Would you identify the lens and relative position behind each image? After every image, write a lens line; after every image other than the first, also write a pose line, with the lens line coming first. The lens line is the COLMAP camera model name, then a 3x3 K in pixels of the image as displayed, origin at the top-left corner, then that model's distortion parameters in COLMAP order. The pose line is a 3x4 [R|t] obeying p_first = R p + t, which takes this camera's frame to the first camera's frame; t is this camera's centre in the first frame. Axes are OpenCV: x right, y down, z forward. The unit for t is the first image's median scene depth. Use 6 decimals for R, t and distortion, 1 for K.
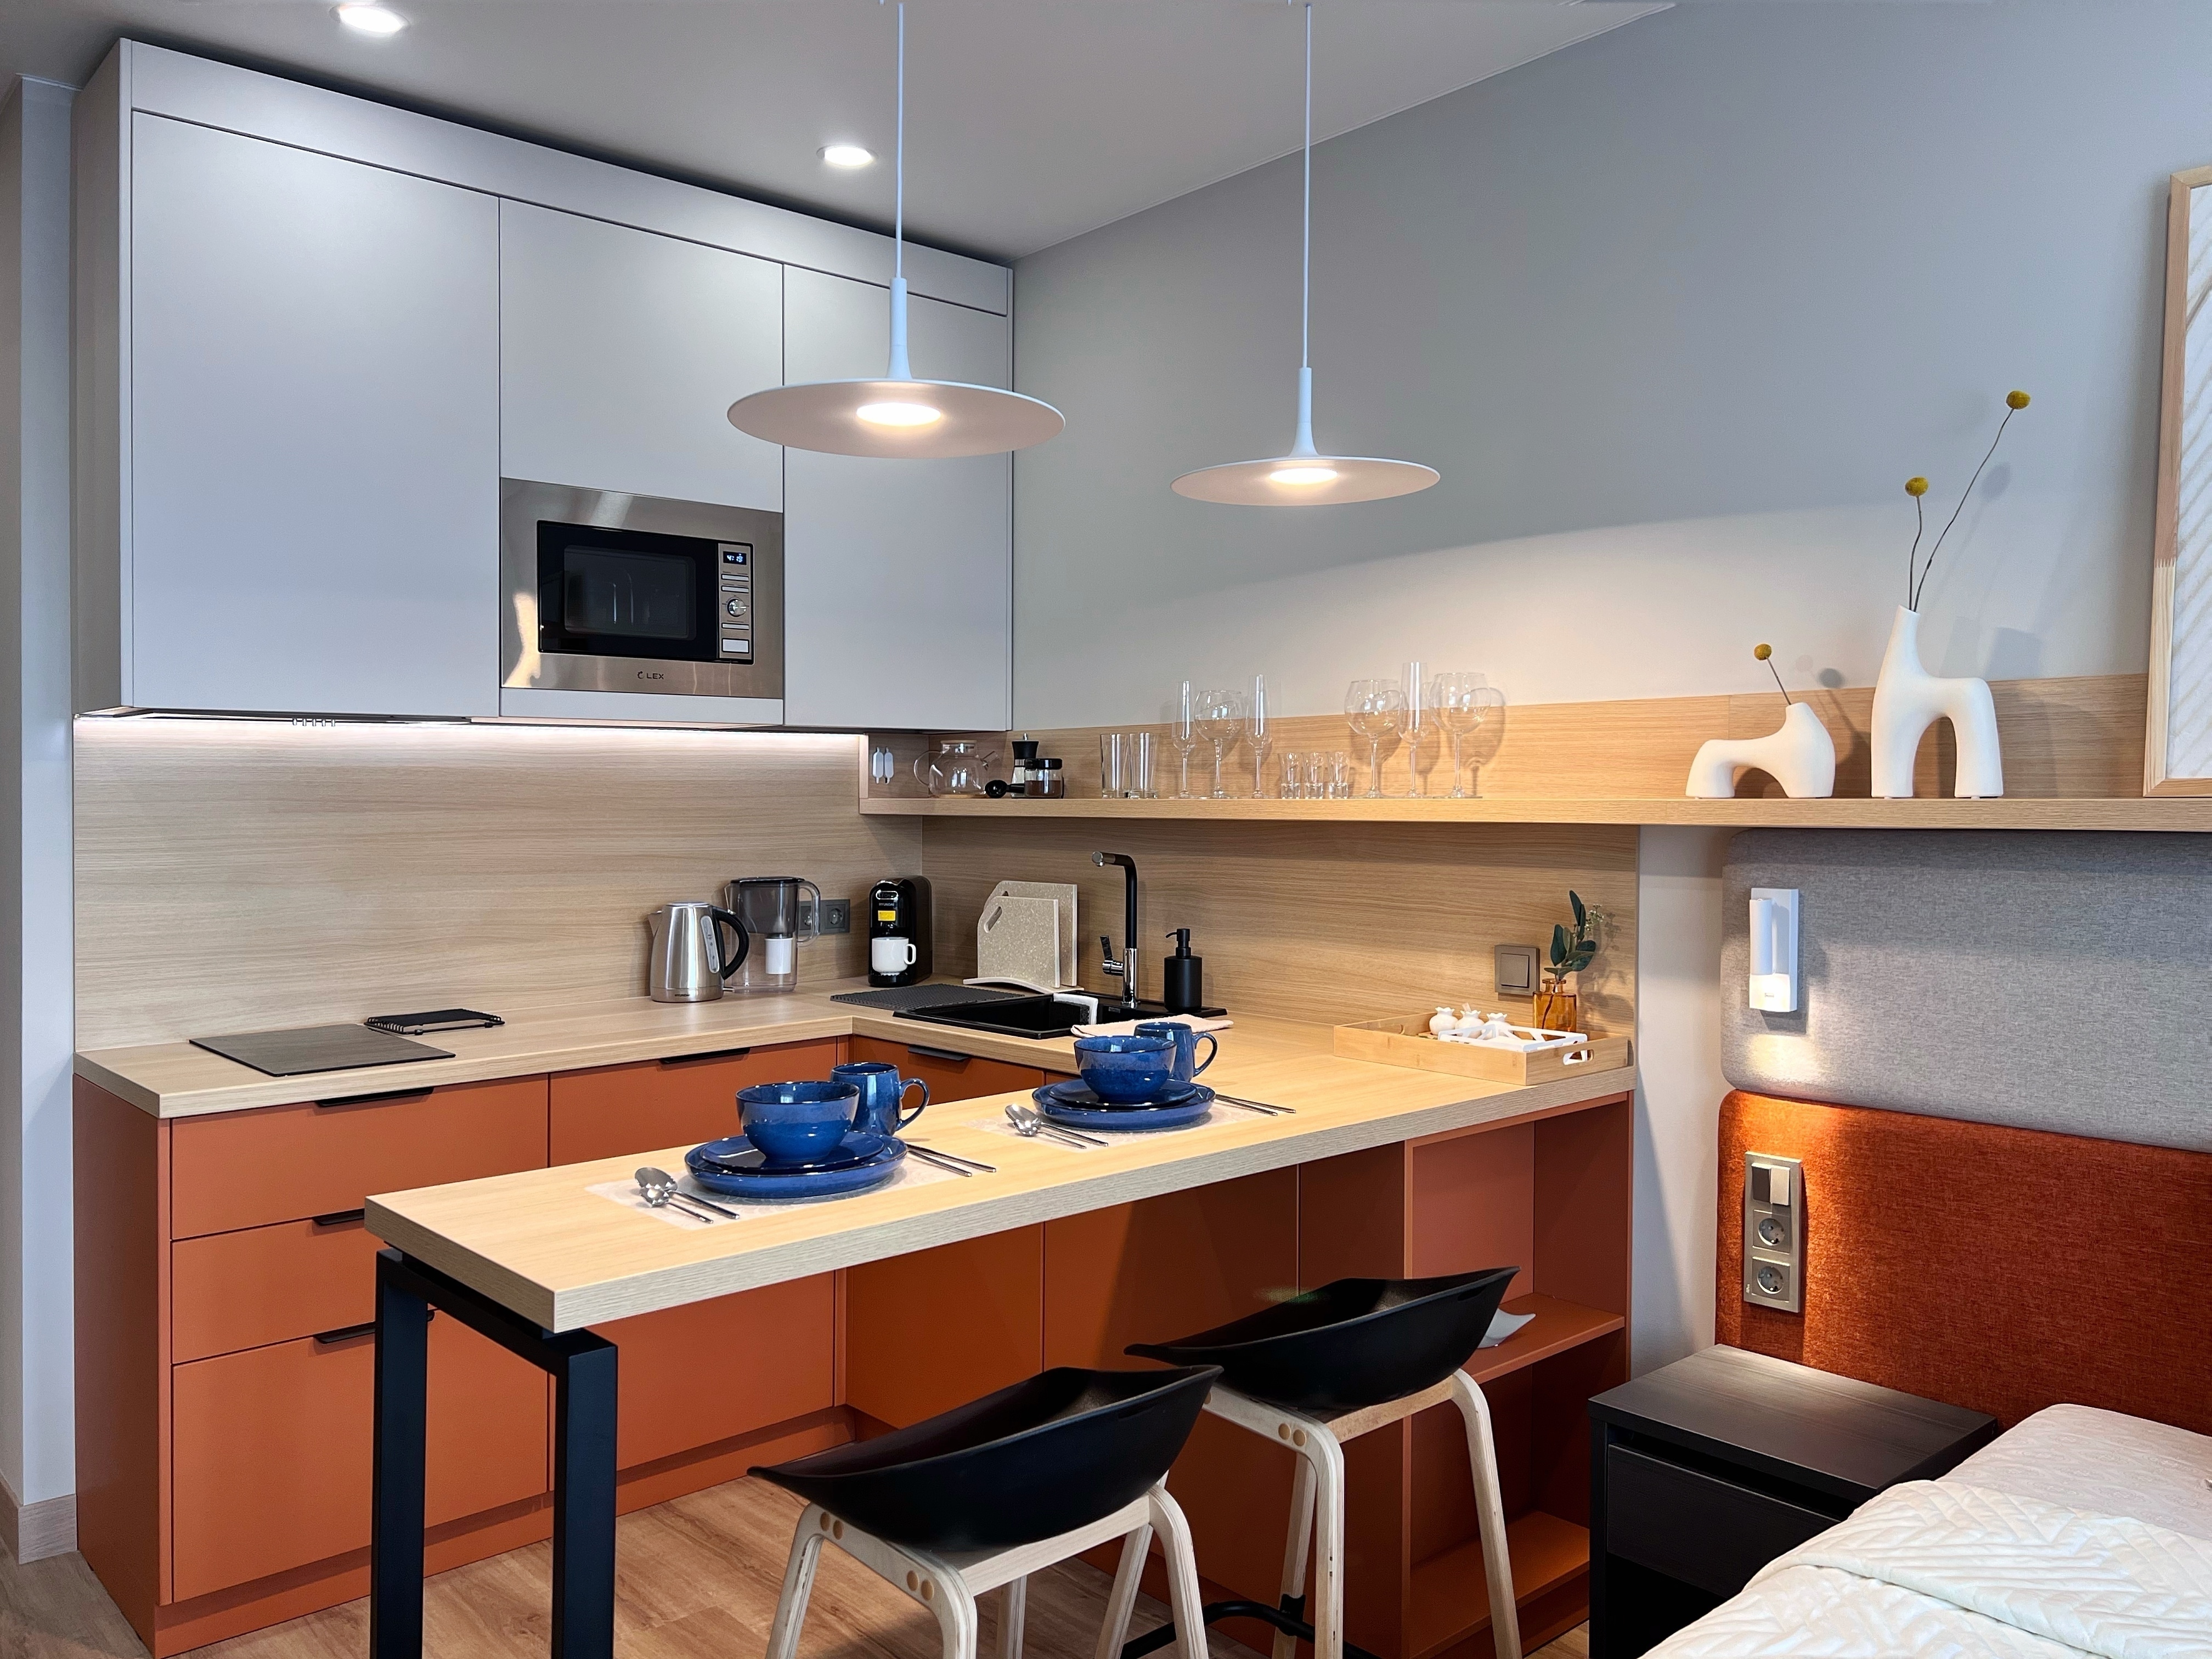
lens RADIAL K [[1685.9, 0, 1106.5], [0, 1685.9, 796.1], [0, 0, 1]] dist [0.083618, -0.091801]
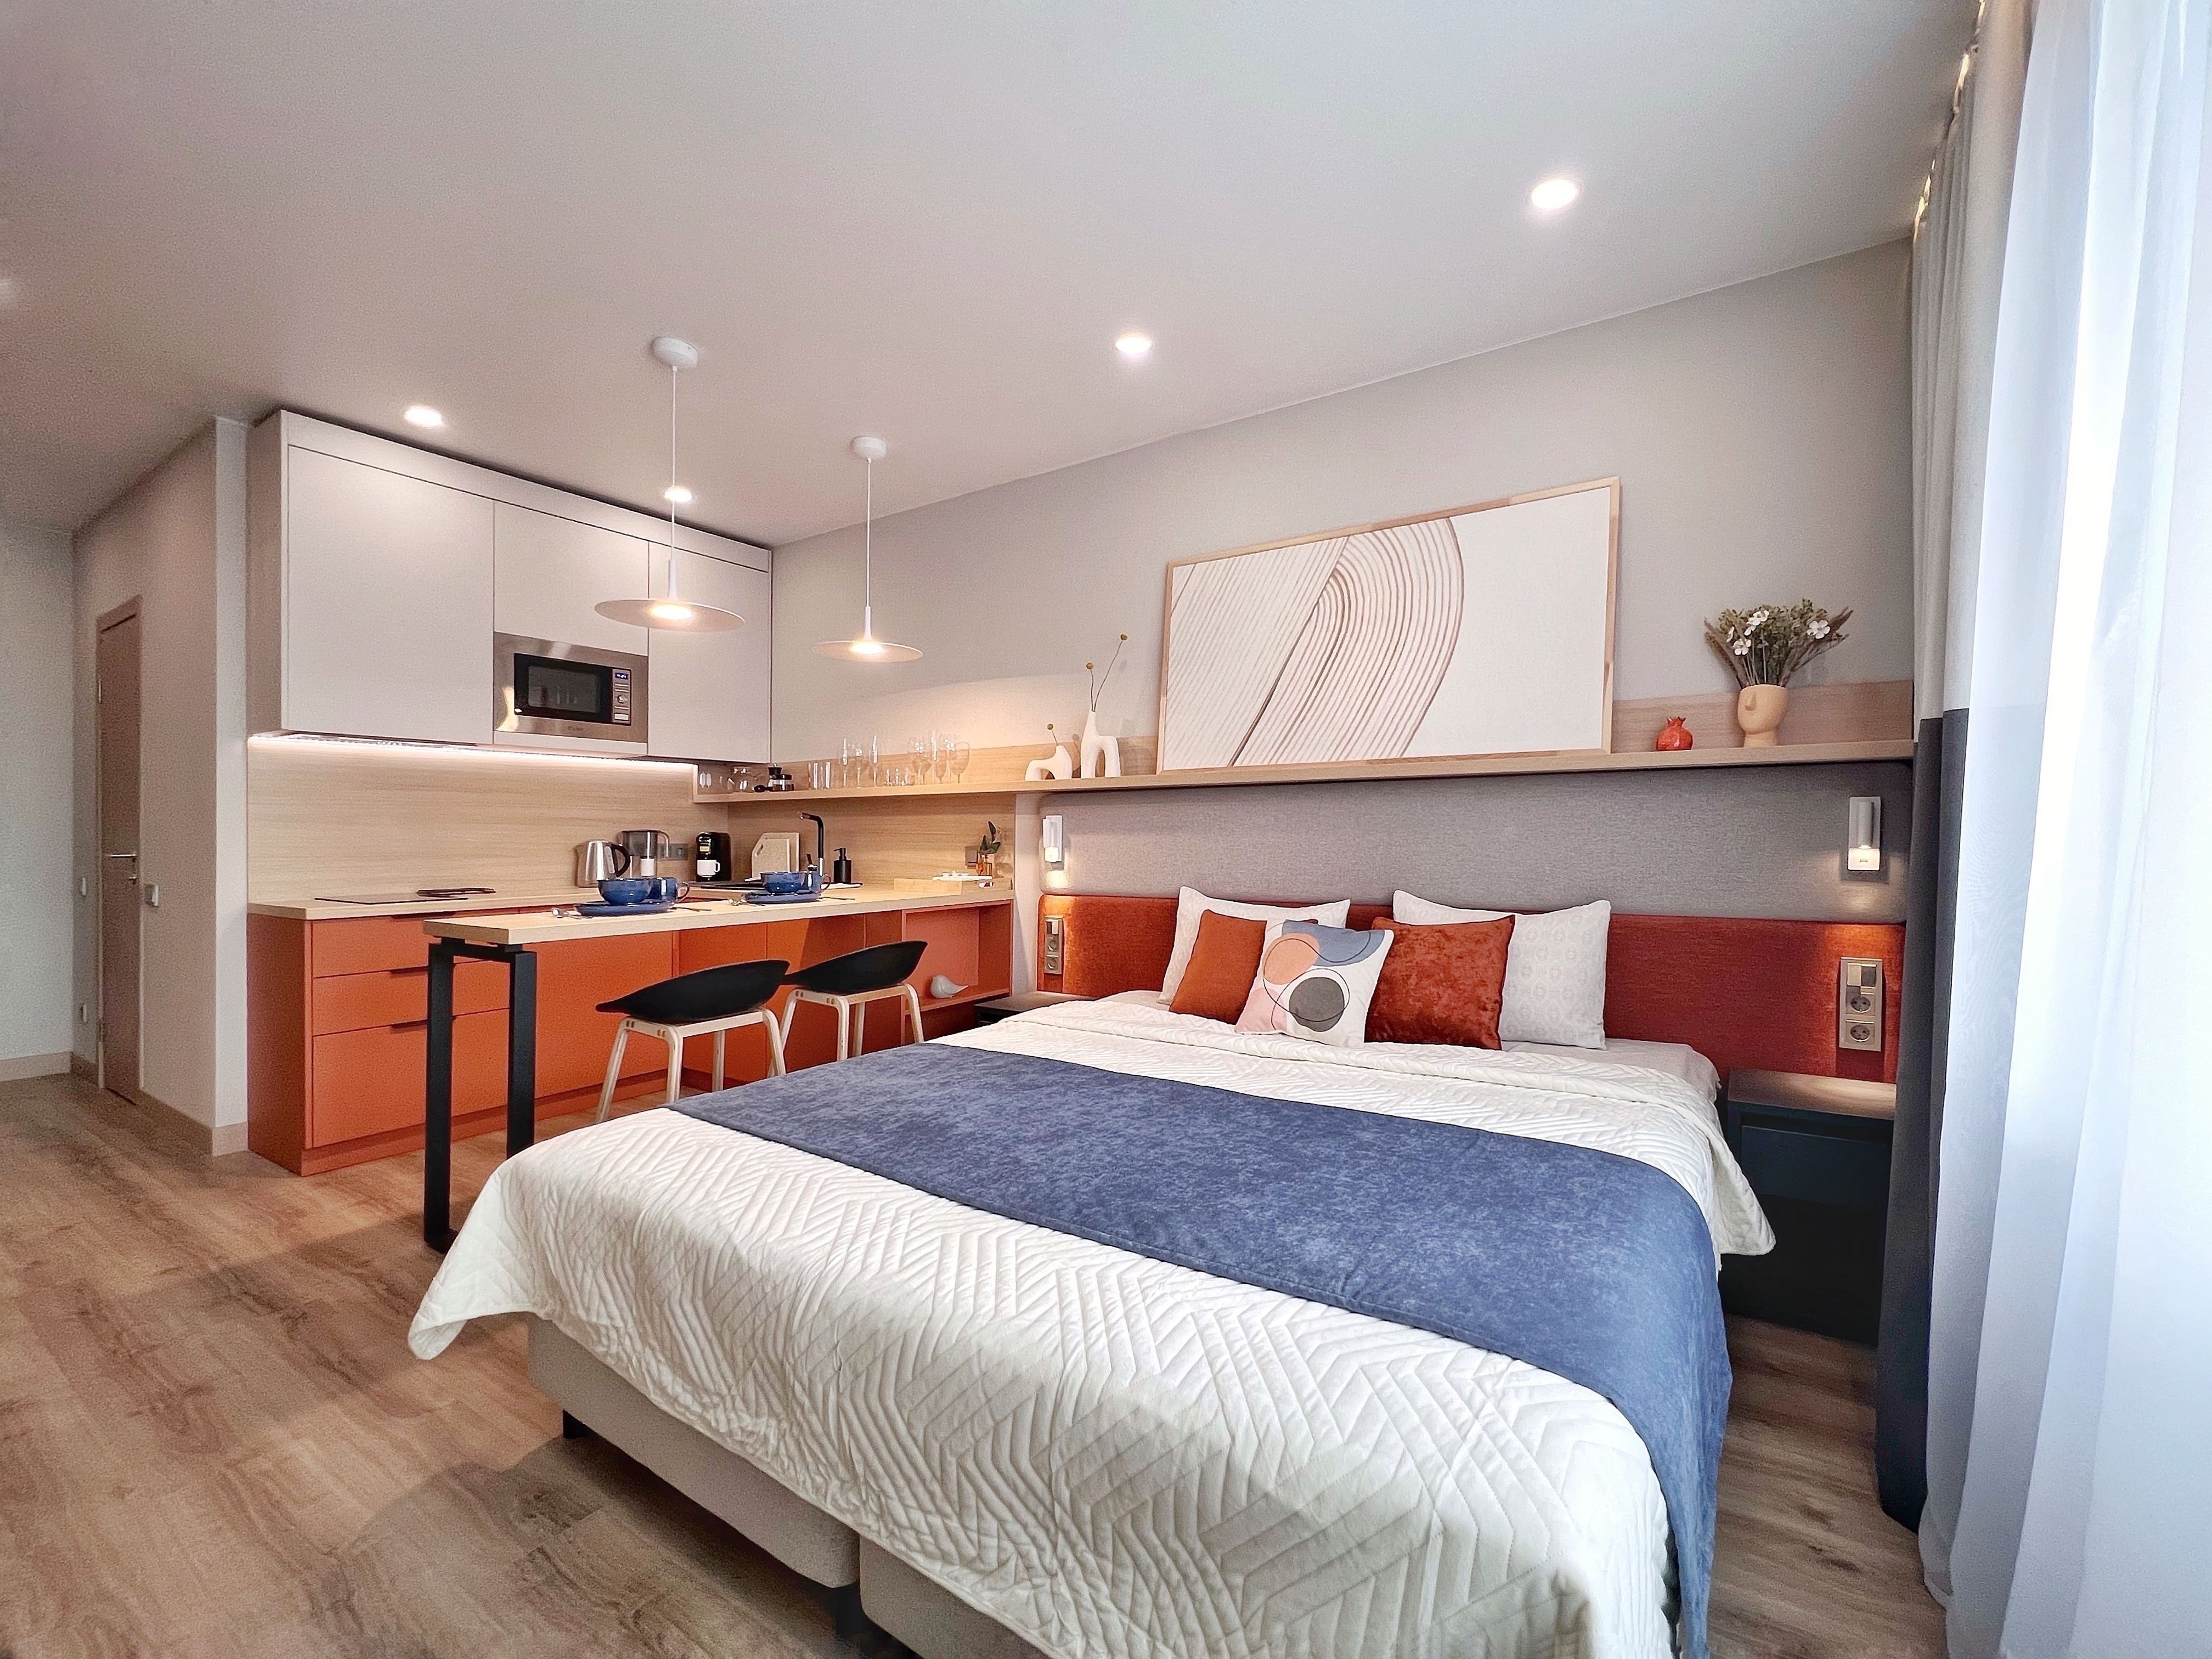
lens RADIAL K [[886.1, 0, 1153.4], [0, 886.1, 829.5], [0, 0, 1]] dist [0.000313, 0.000109]
pose [[0.958063, 0.000399, 0.286559, 0.104557], [0.000189, 0.999998, -0.002024, 0.056644], [-0.286559, 0.001993, 0.958061, -0.263801]]
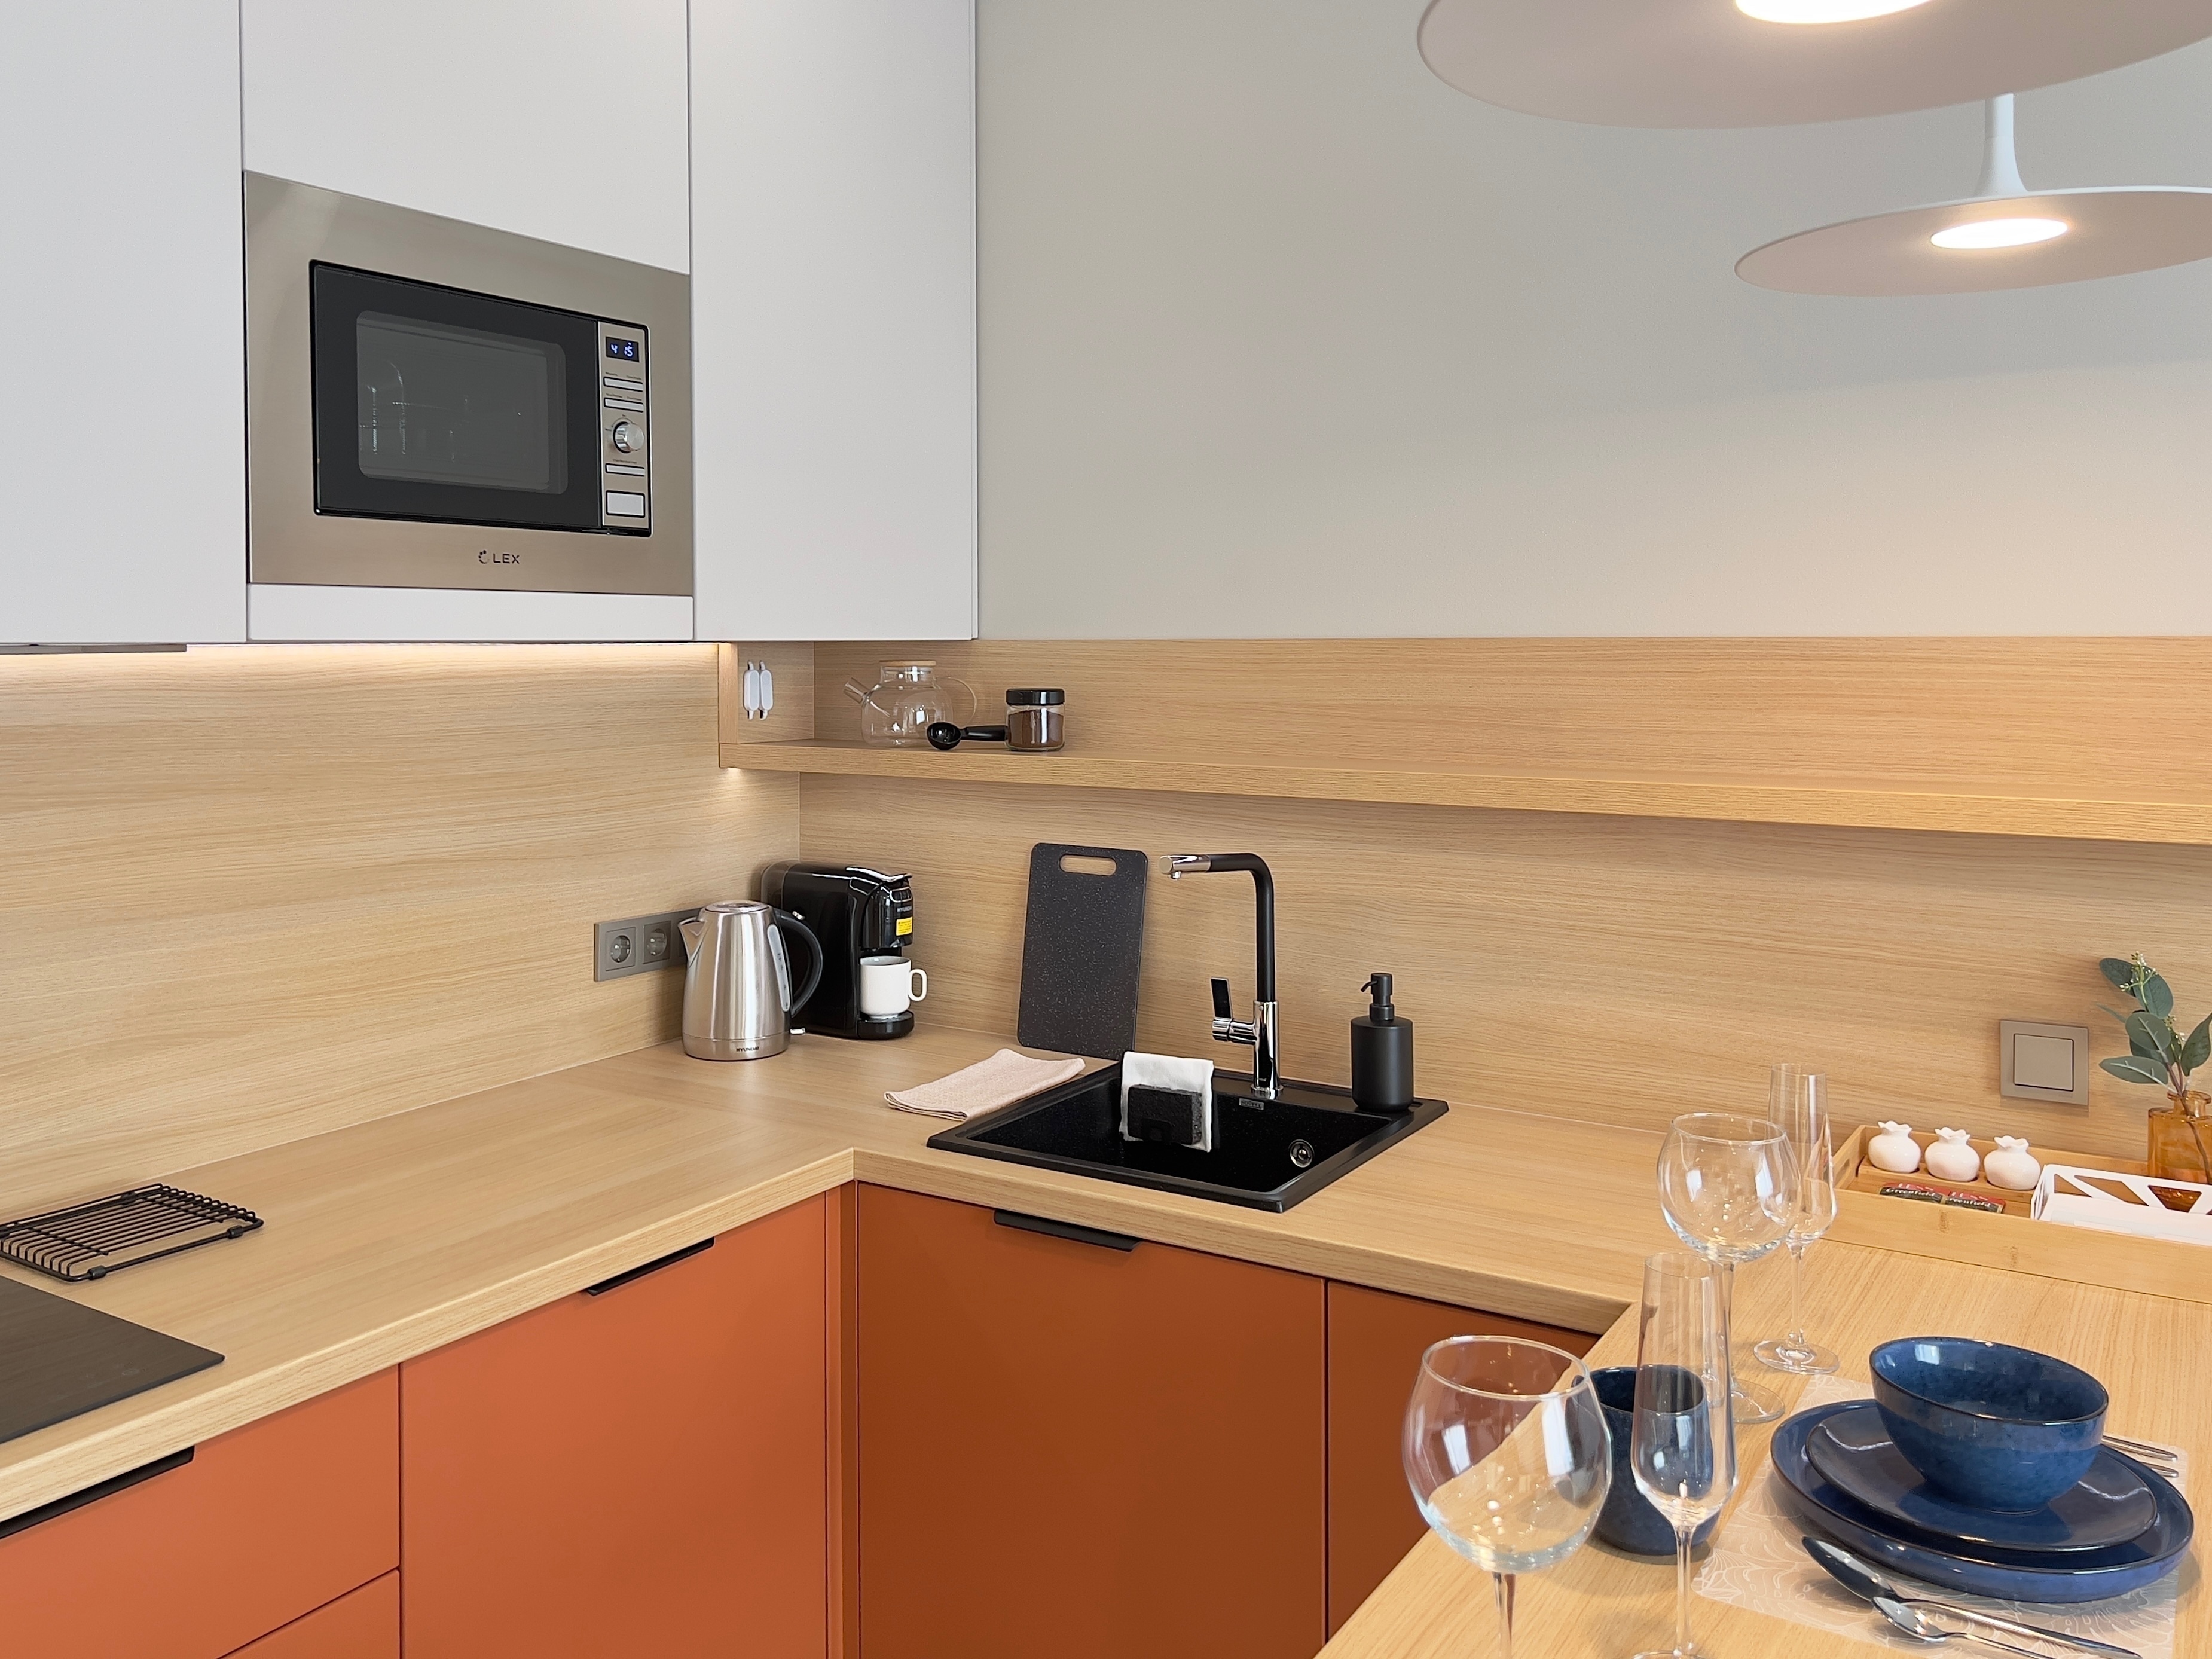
lens RADIAL K [[1882.4, 0, 1103.7], [0, 1882.4, 696.3], [0, 0, 1]] dist [0.008299, 0.001141]
pose [[0.967248, -0.004032, 0.253802, -0.230626], [-0.001956, 0.999726, 0.023339, -0.040522], [-0.253826, -0.023071, 0.966975, 0.356486]]
